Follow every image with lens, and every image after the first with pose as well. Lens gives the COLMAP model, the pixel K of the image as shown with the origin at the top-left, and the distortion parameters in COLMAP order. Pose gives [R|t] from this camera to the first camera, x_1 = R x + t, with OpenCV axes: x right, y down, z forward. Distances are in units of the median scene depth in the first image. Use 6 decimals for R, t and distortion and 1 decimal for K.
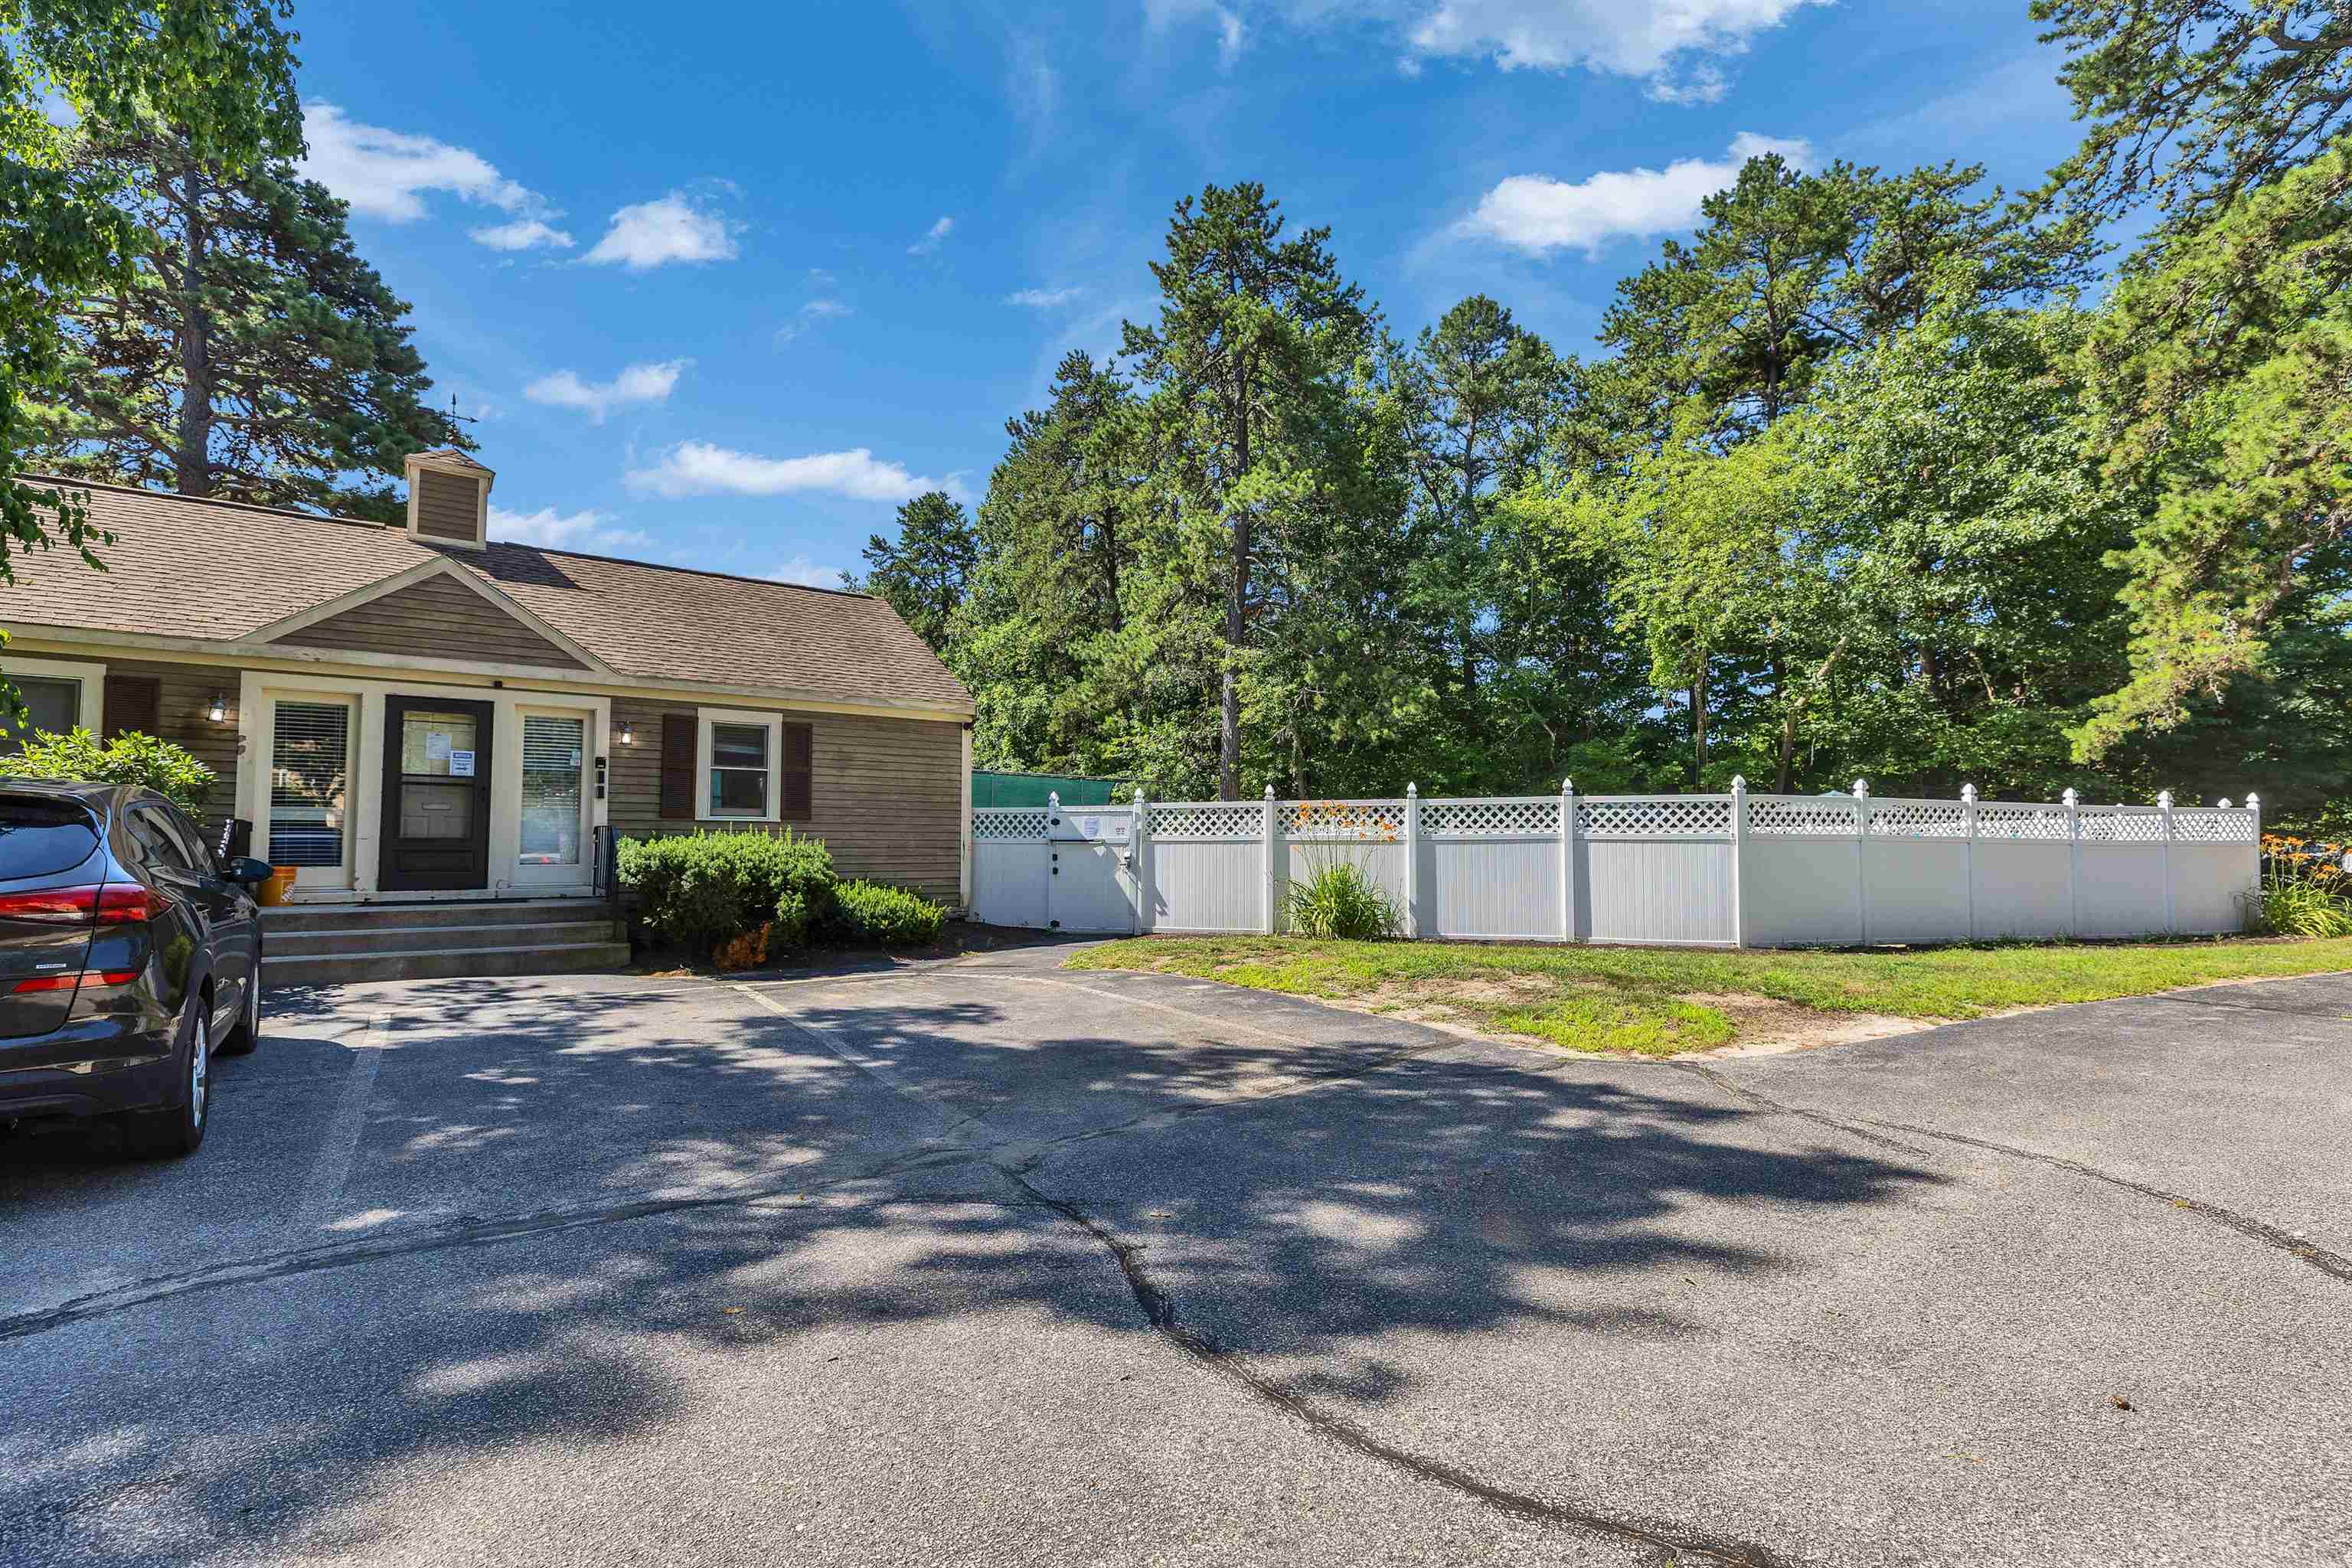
lens RADIAL K [[1069.8, 0, 1166.1], [0, 1069.8, 786.2], [0, 0, 1]] dist [0.006244, -0.000299]
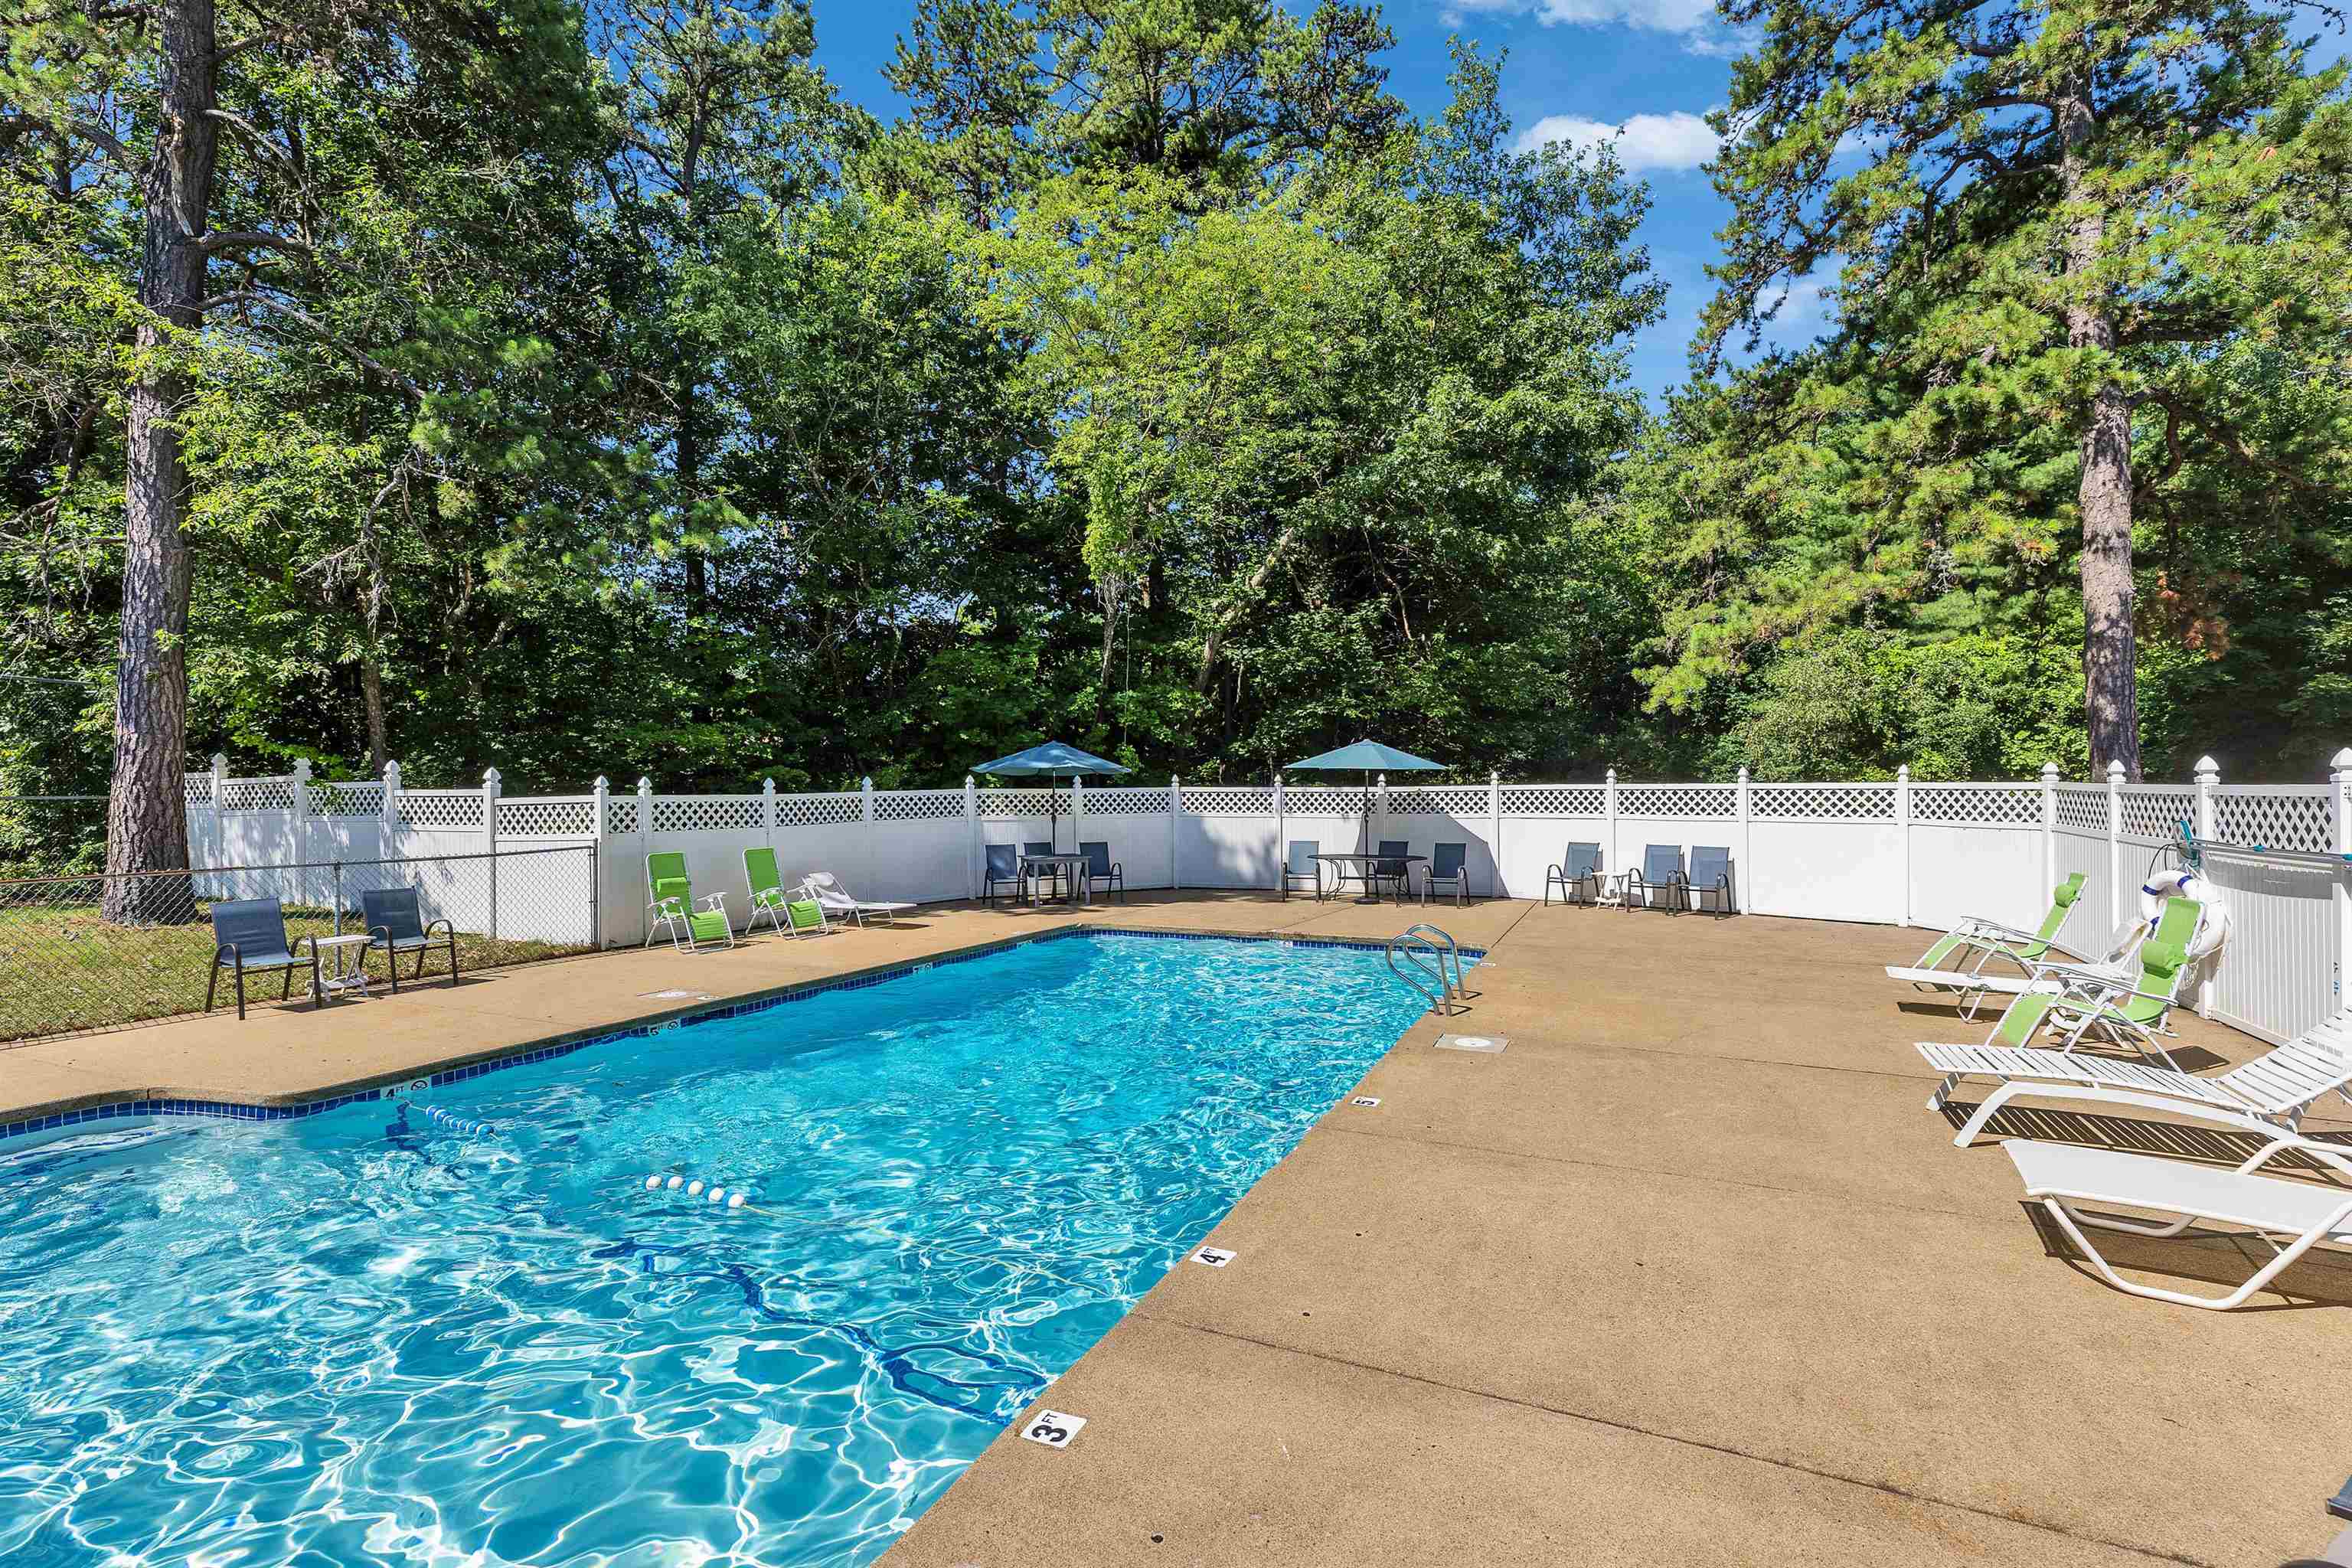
lens RADIAL K [[1069.8, 0, 1166.1], [0, 1069.8, 786.2], [0, 0, 1]] dist [0.006244, -0.000299]
pose [[0.672033, -0.007091, 0.740487, 0.016930], [-0.035385, 0.998504, 0.041675, 0.006576], [-0.739676, -0.054209, 0.670777, 0.470498]]
